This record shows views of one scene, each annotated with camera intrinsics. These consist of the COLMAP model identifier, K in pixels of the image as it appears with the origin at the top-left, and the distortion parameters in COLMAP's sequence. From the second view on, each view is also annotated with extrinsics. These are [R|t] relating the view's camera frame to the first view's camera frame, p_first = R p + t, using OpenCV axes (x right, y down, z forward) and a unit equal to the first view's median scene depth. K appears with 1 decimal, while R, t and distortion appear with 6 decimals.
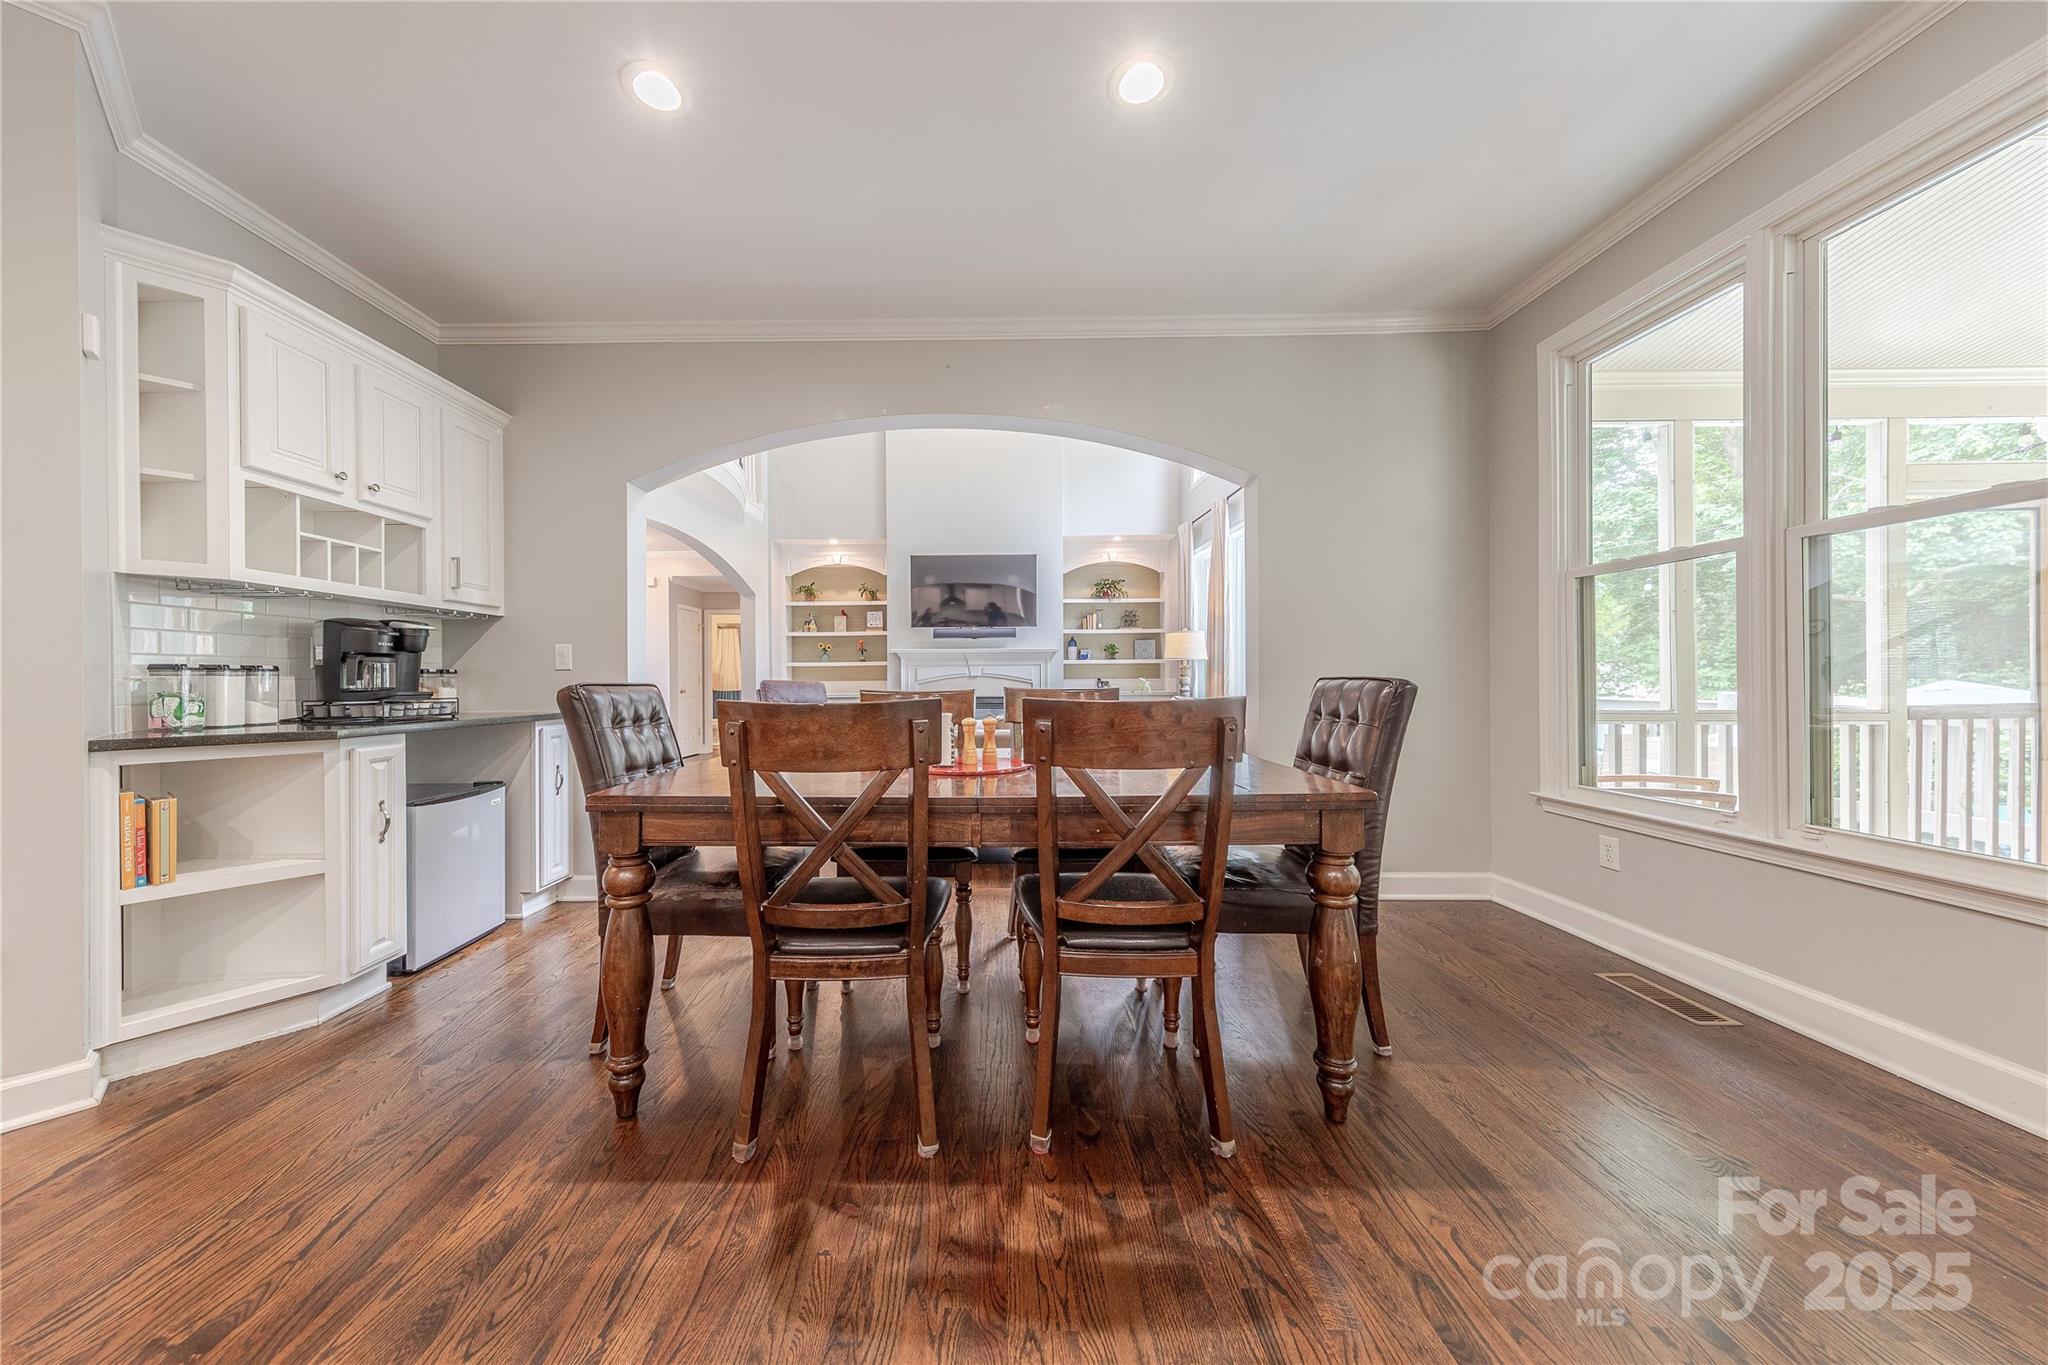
lens RADIAL K [[652.2, 0, 980.4], [0, 652.2, 673.5], [0, 0, 1]] dist [0.000890, -0.000025]
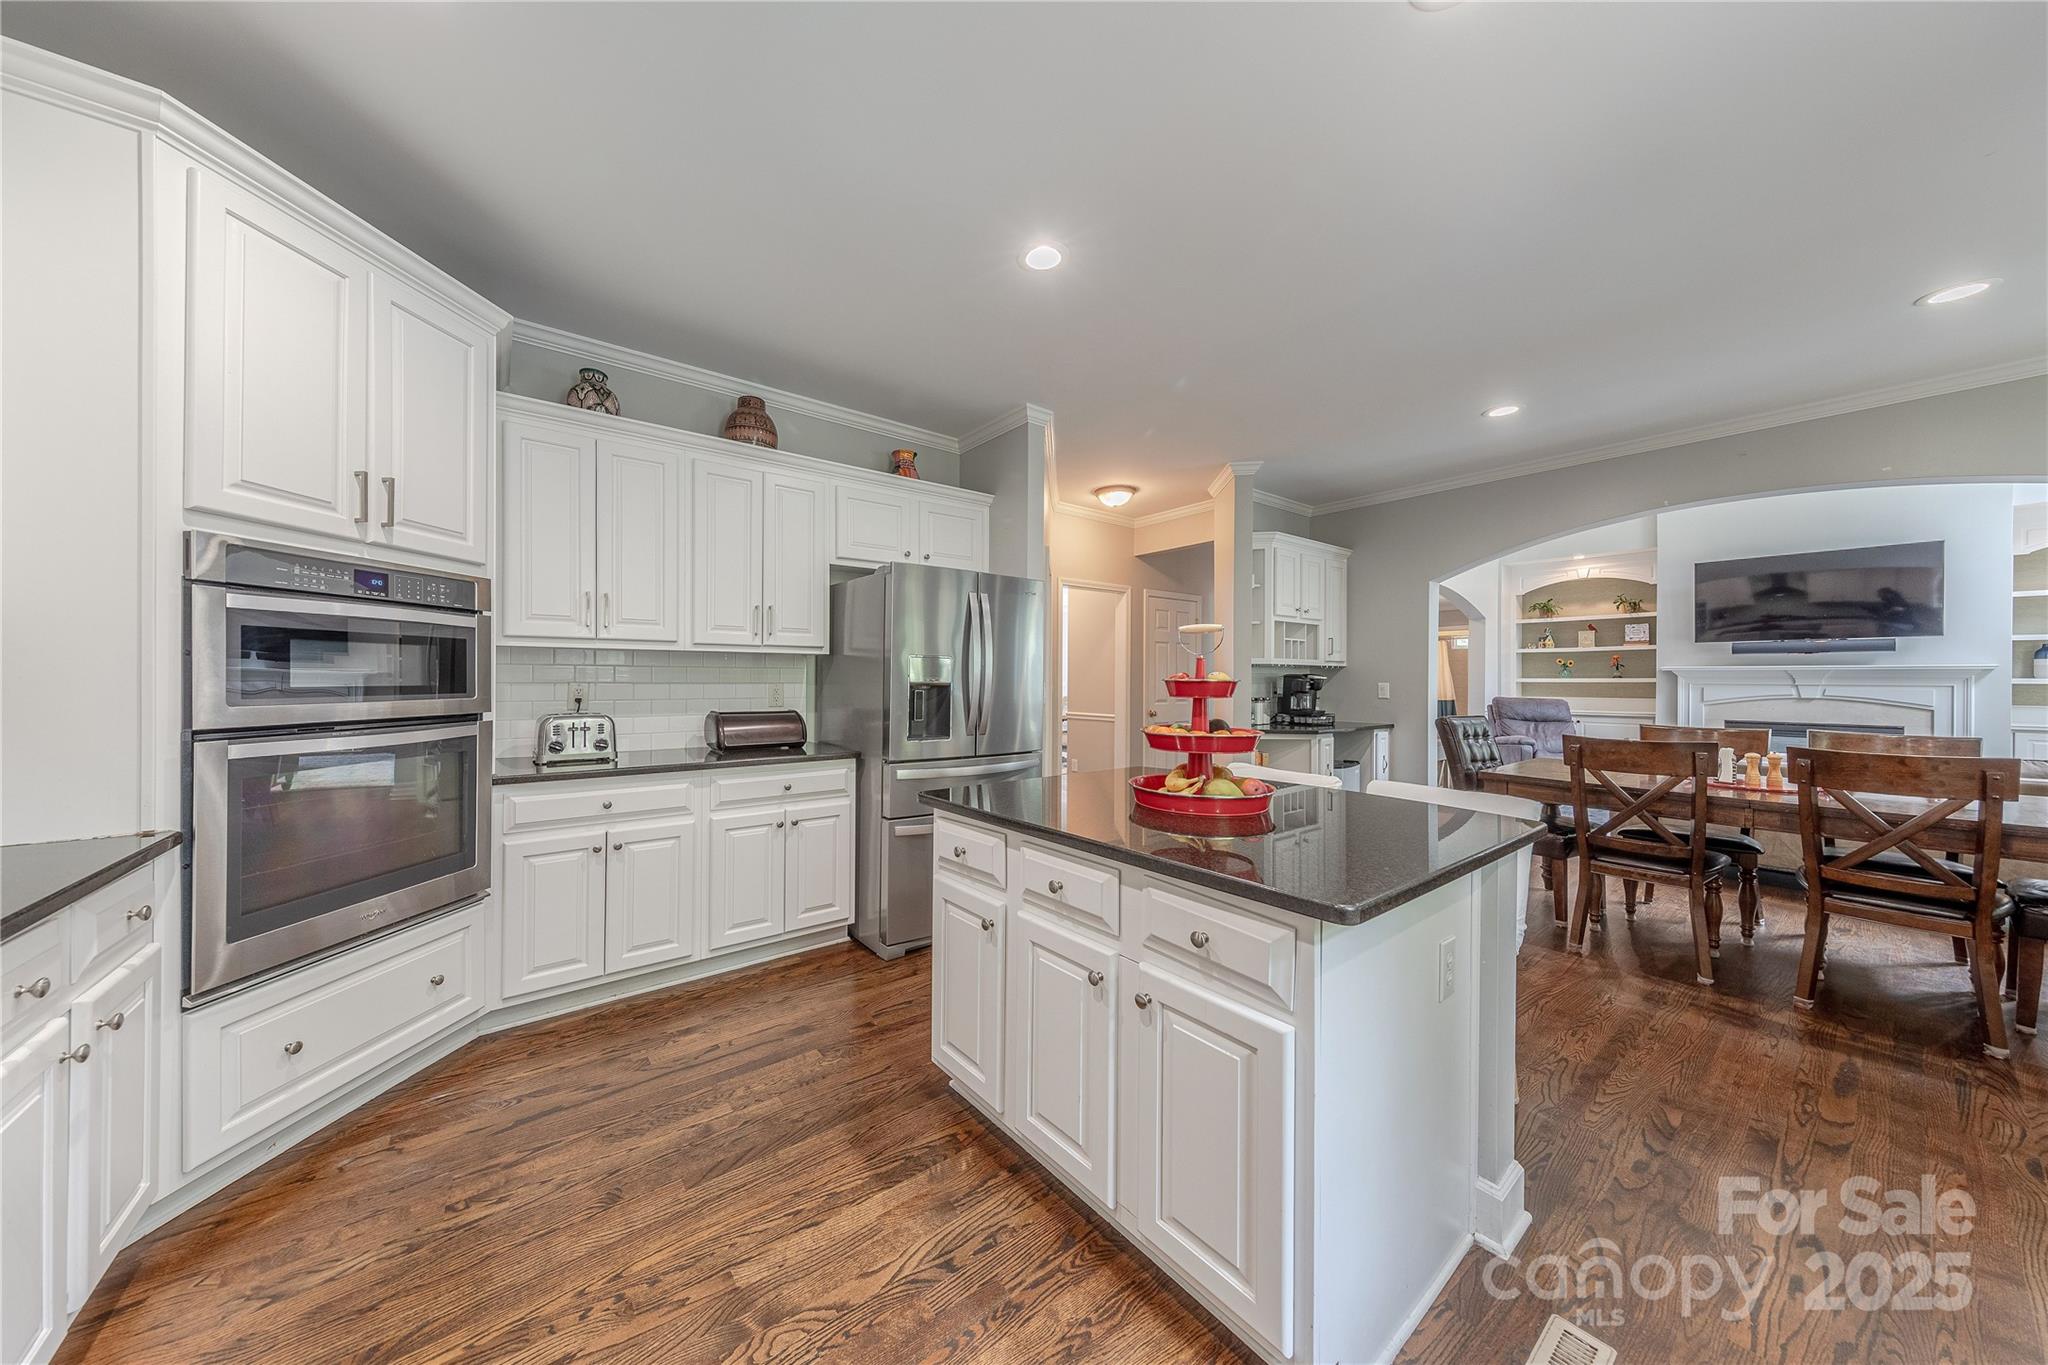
lens RADIAL K [[652.2, 0, 980.4], [0, 652.2, 673.5], [0, 0, 1]] dist [0.000890, -0.000025]
pose [[0.592397, 0.003888, -0.805637, 0.109793], [-0.003112, 0.999992, 0.002537, -0.086235], [0.805640, 0.001004, 0.592404, -1.017613]]
